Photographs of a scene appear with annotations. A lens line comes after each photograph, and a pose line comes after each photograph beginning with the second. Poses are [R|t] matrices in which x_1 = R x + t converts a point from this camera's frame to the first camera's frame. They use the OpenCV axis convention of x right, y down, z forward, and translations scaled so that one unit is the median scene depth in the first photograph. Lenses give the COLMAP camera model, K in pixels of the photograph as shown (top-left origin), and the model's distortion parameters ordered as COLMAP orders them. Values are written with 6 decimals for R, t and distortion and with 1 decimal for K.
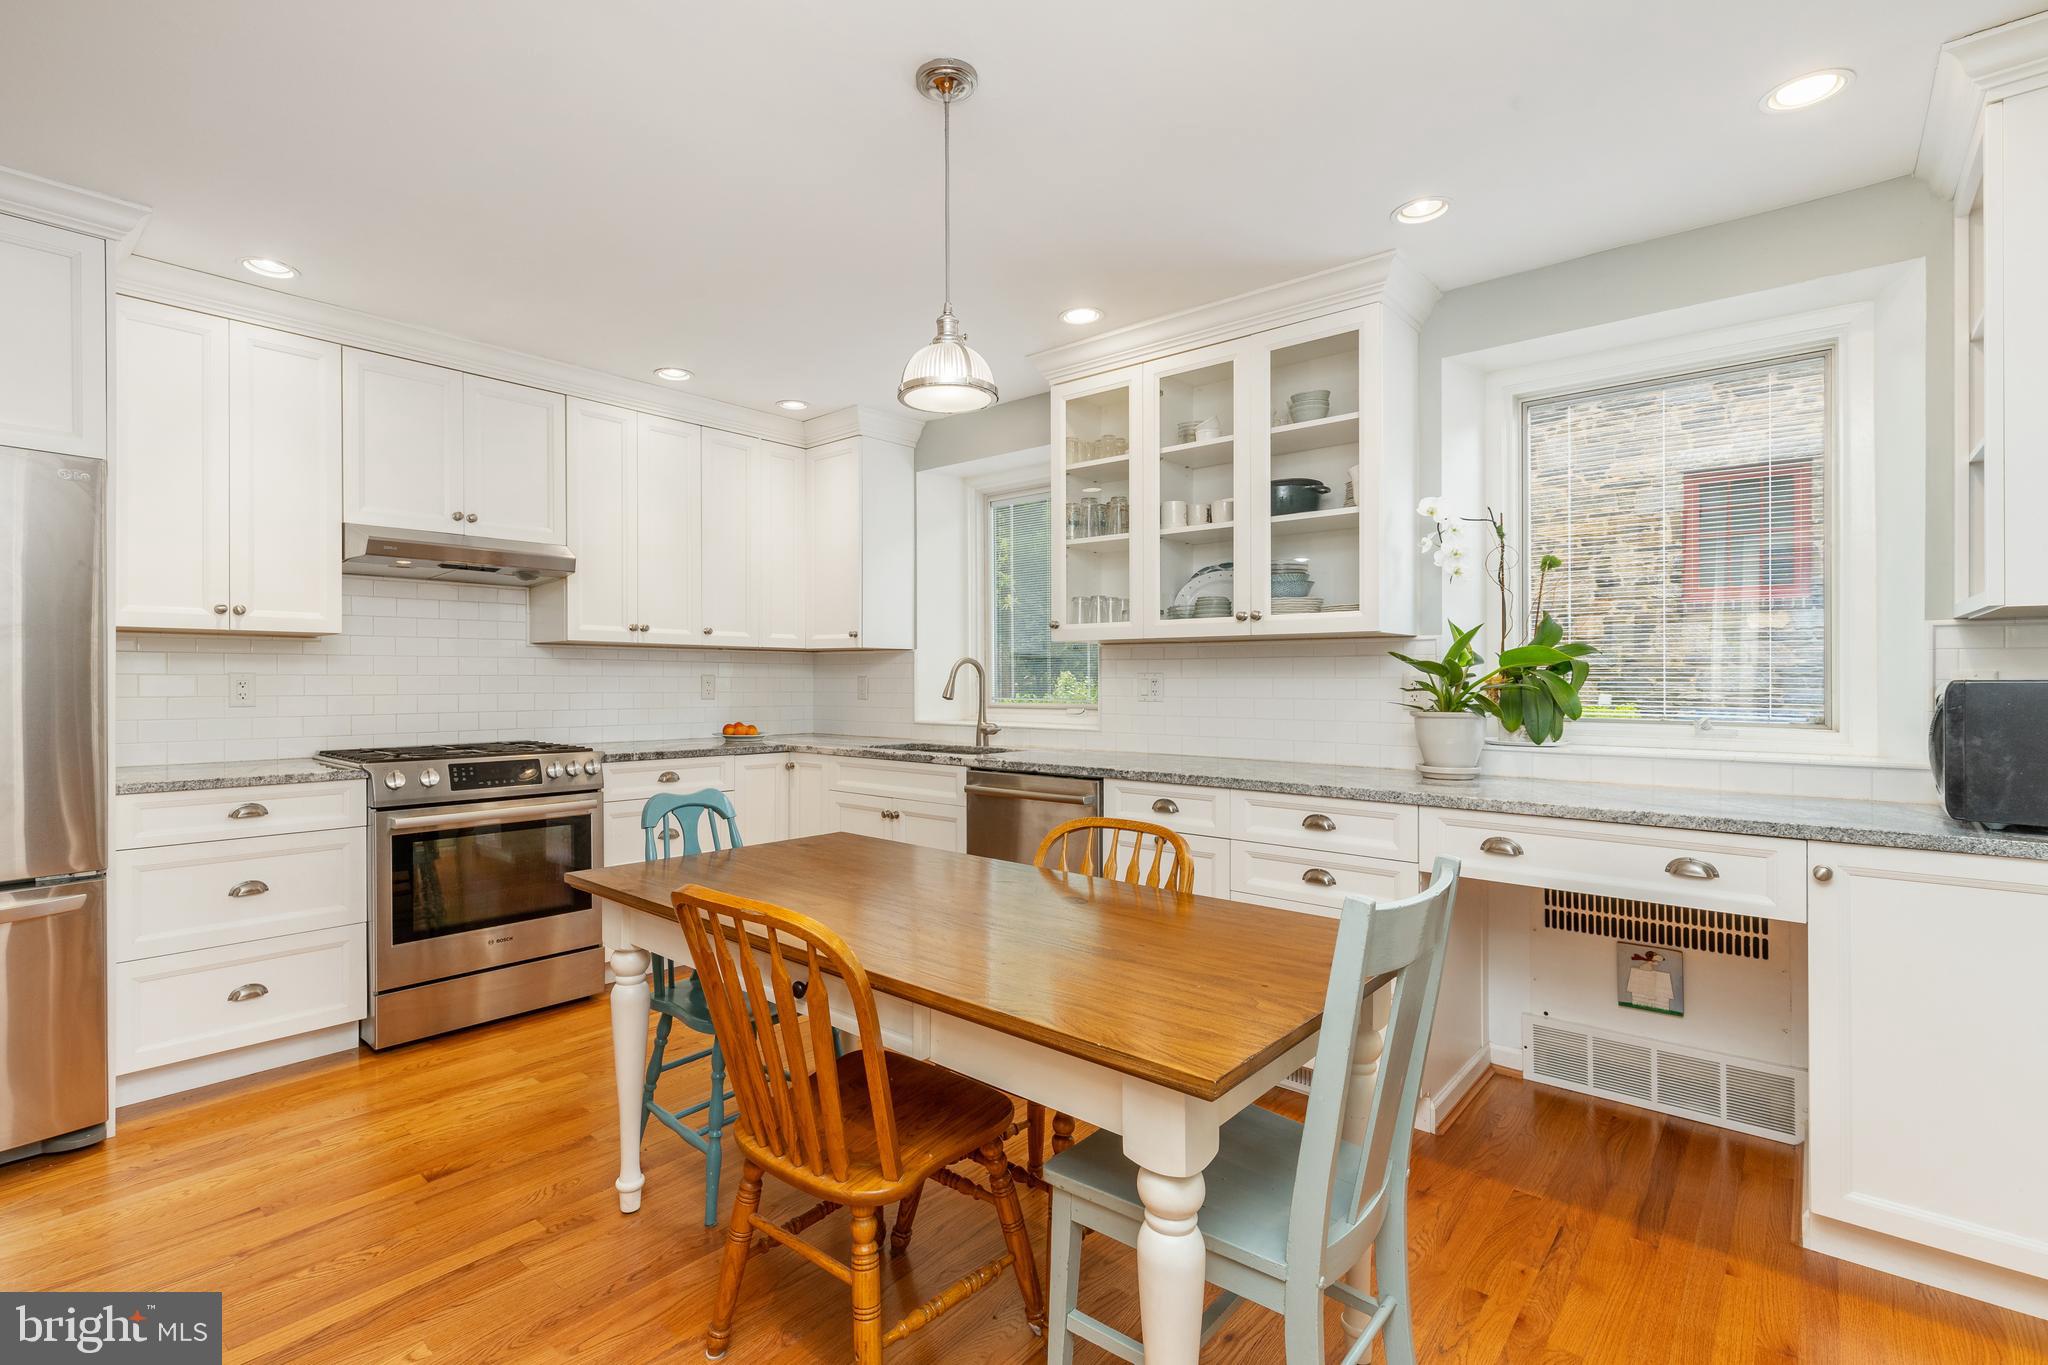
lens RADIAL K [[935.2, 0, 1004.9], [0, 935.2, 686.8], [0, 0, 1]] dist [-0.004116, -0.000142]
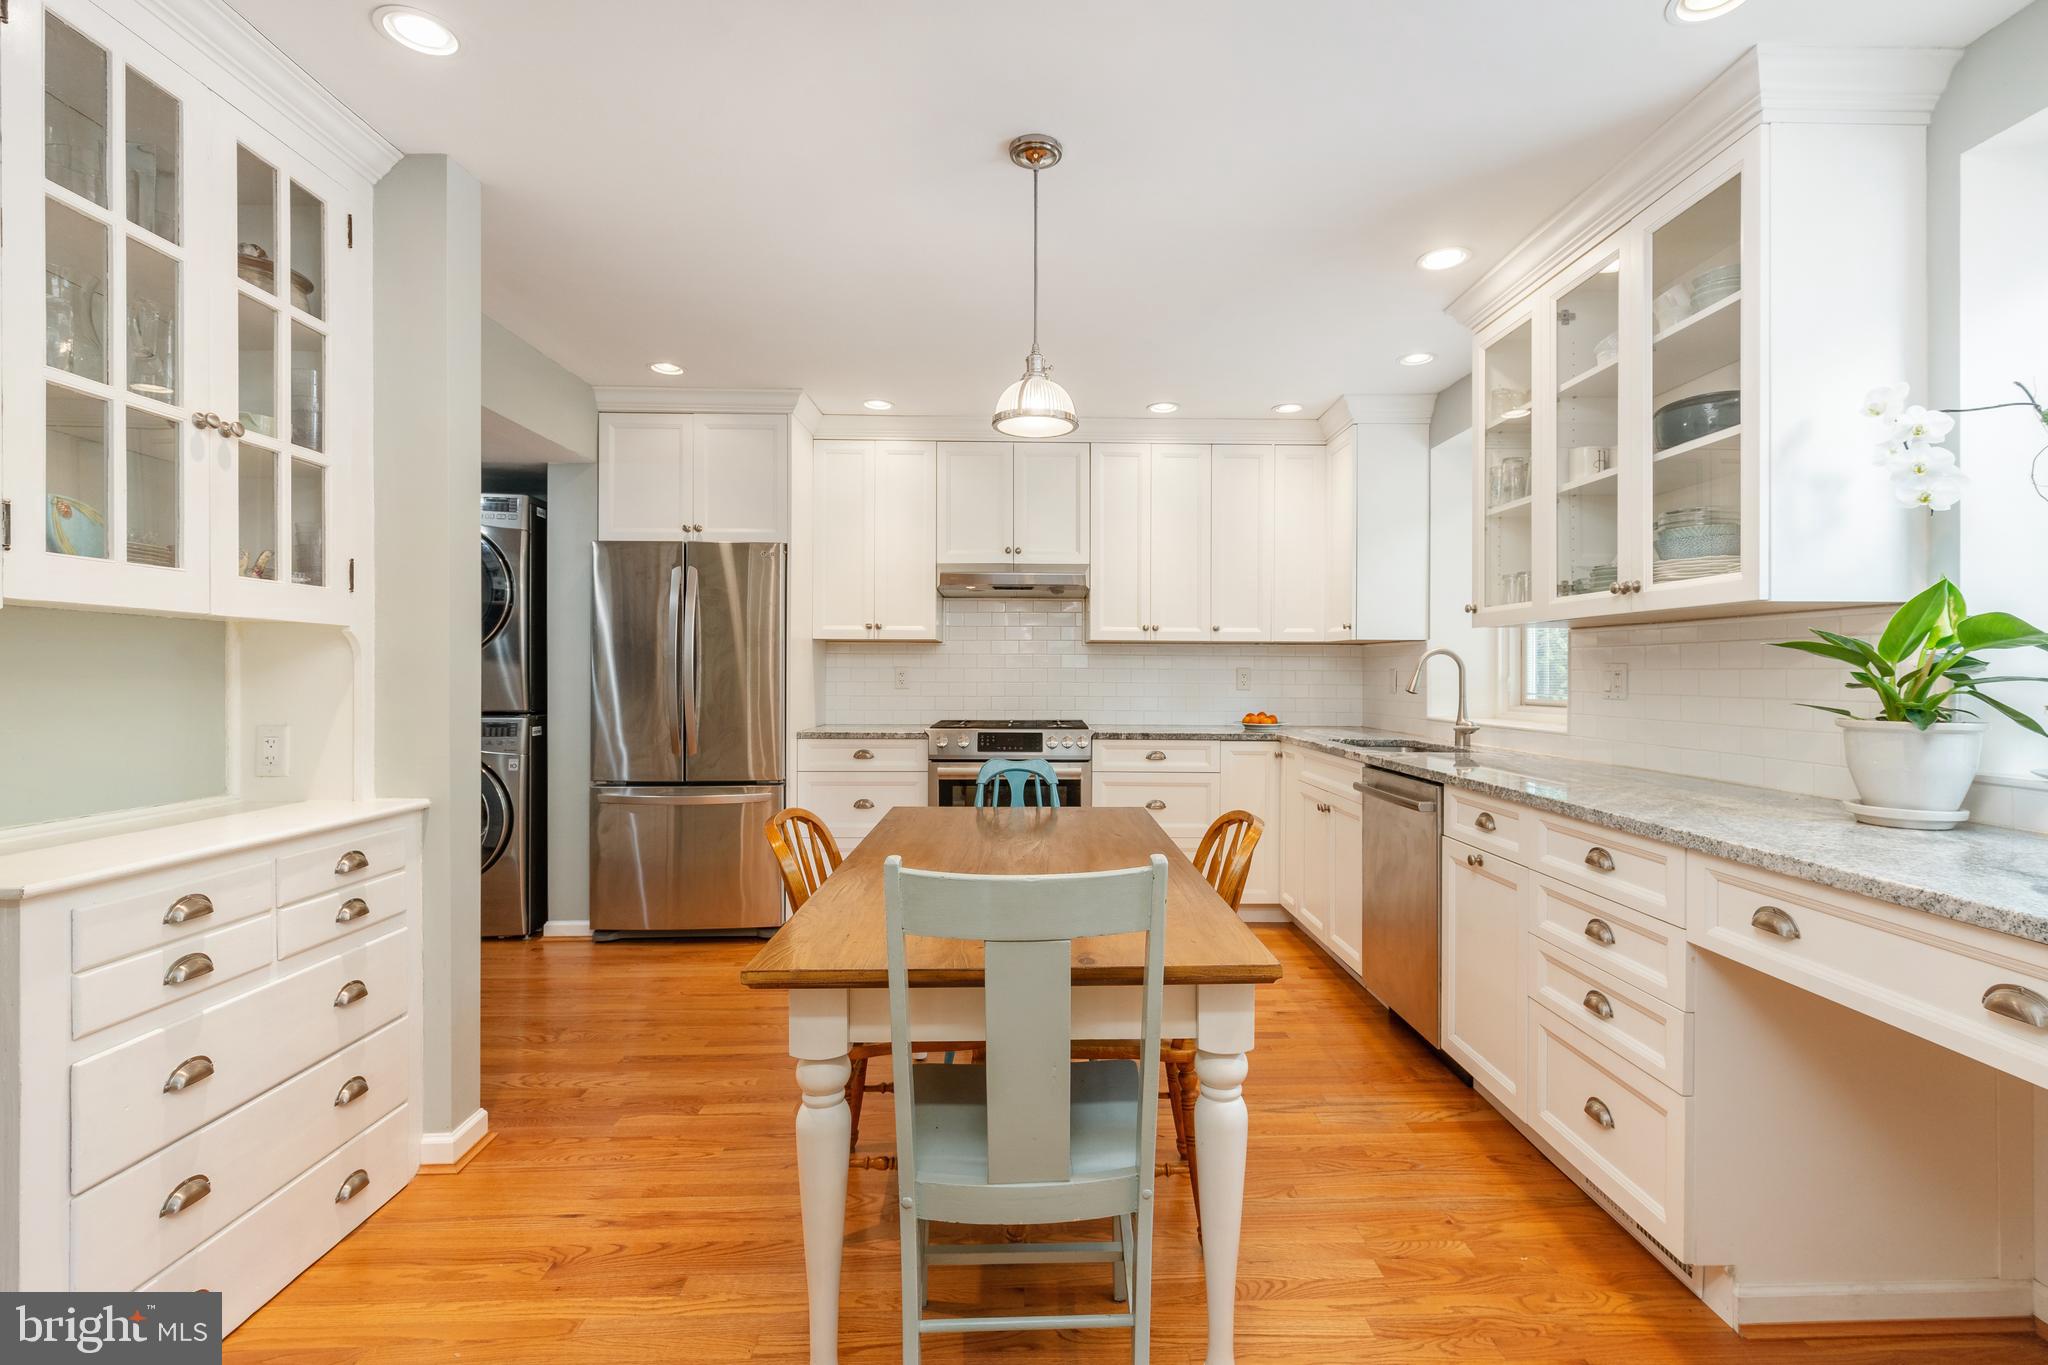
lens RADIAL K [[935.2, 0, 1034.9], [0, 935.2, 676.2], [0, 0, 1]] dist [-0.004116, -0.000142]
pose [[0.682344, 0.004163, -0.731019, 0.450100], [-0.008704, 0.999959, -0.002430, 0.002360], [0.730979, 0.008021, 0.682353, 0.115372]]
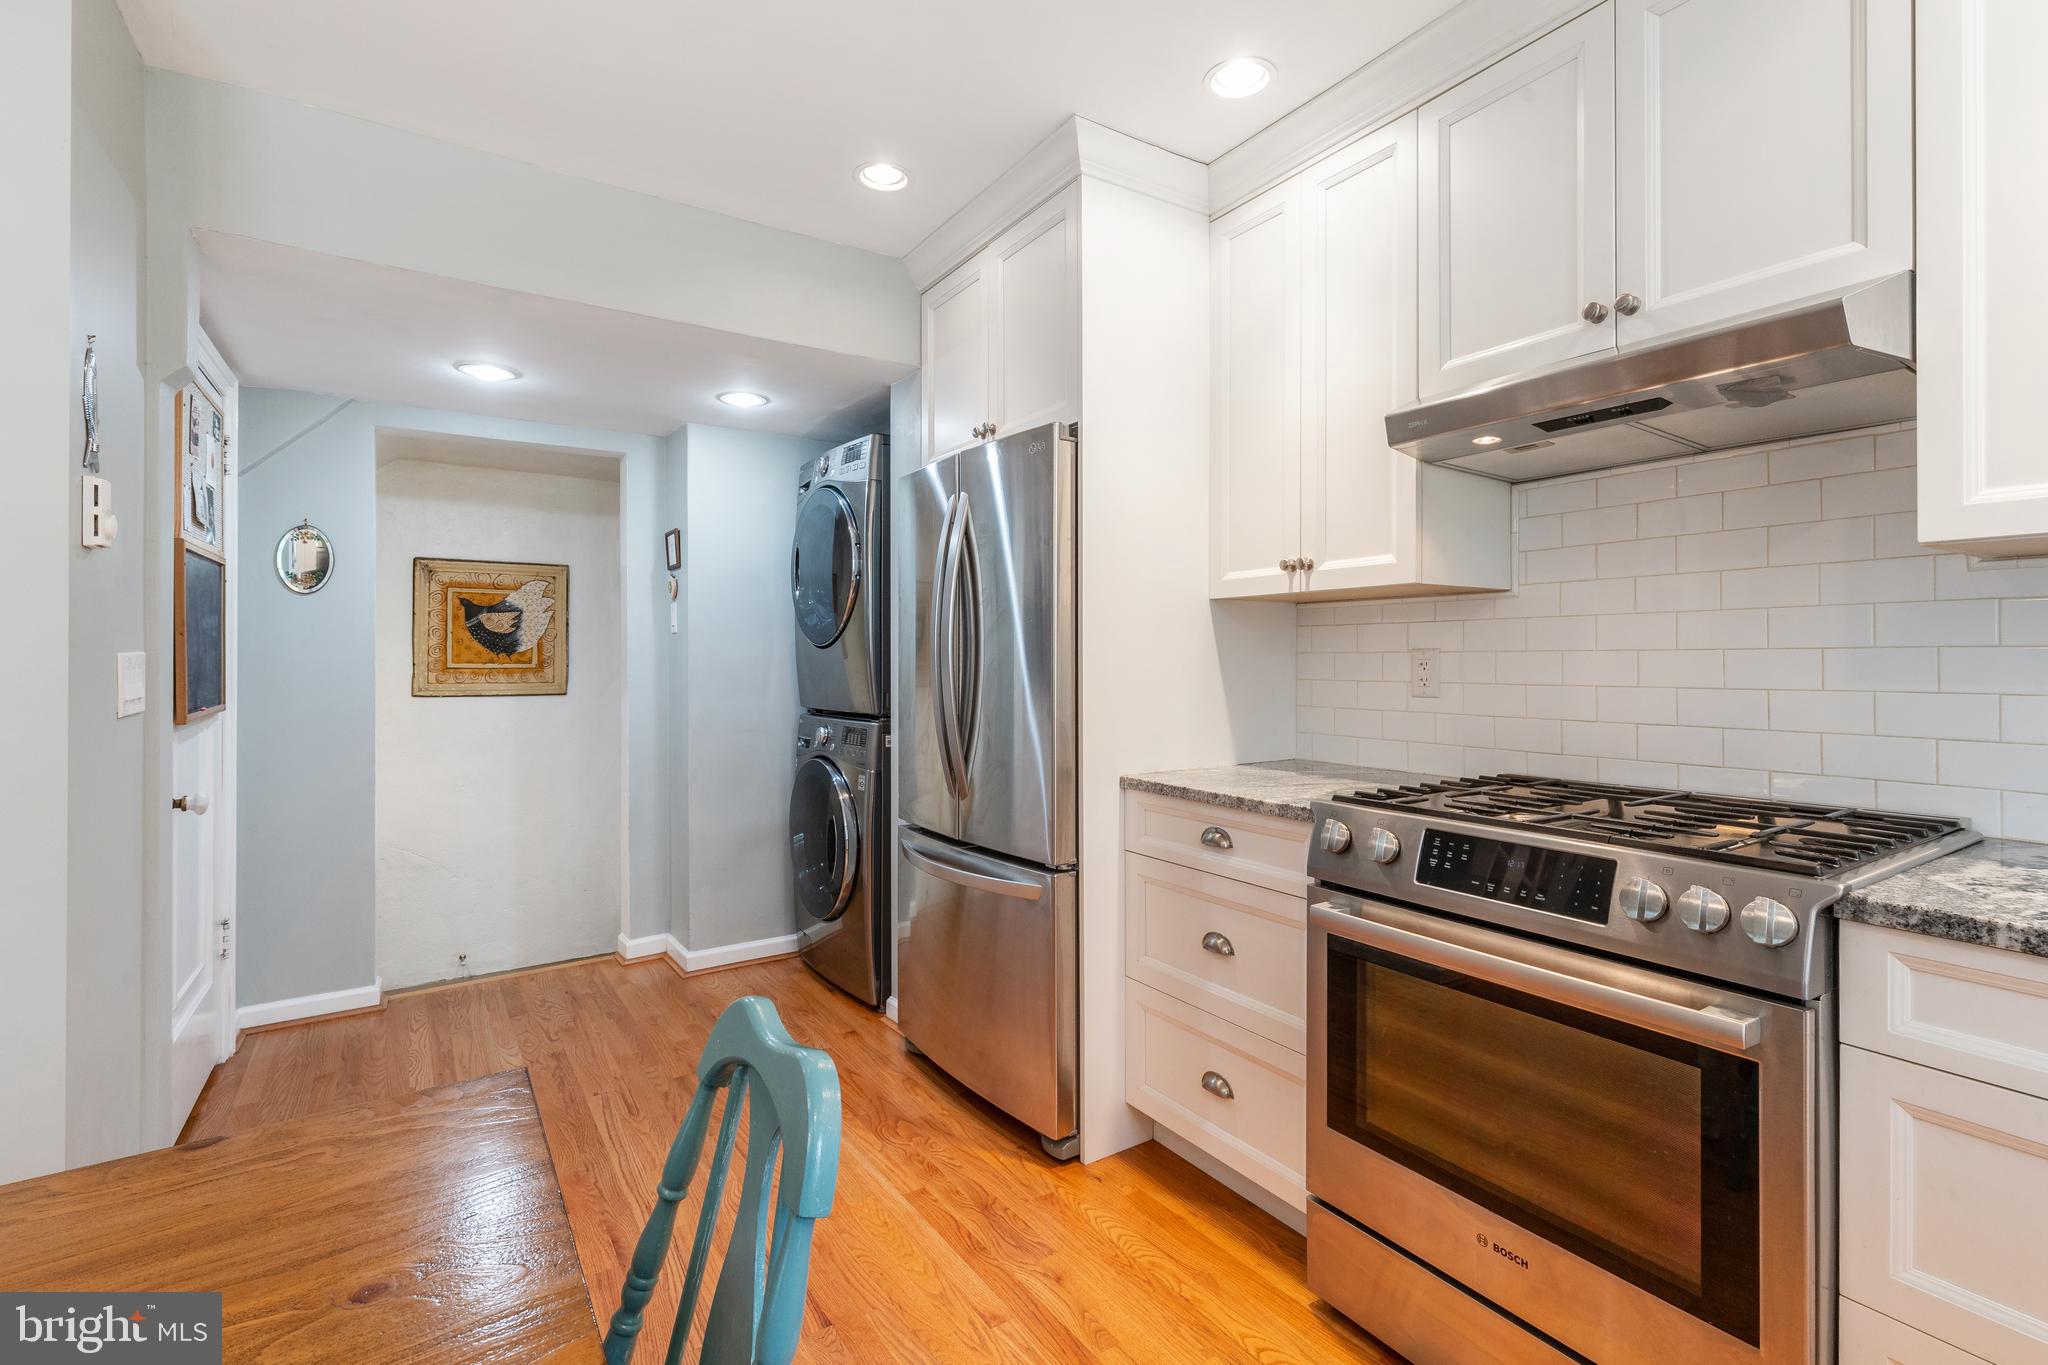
lens RADIAL K [[935.2, 0, 1025.1], [0, 935.2, 653.5], [0, 0, 1]] dist [-0.004116, -0.000142]
pose [[-0.284739, -0.007309, -0.958577, -0.053240], [-0.007367, 0.999958, -0.005437, -0.006050], [0.958577, 0.005514, -0.284781, 0.899137]]
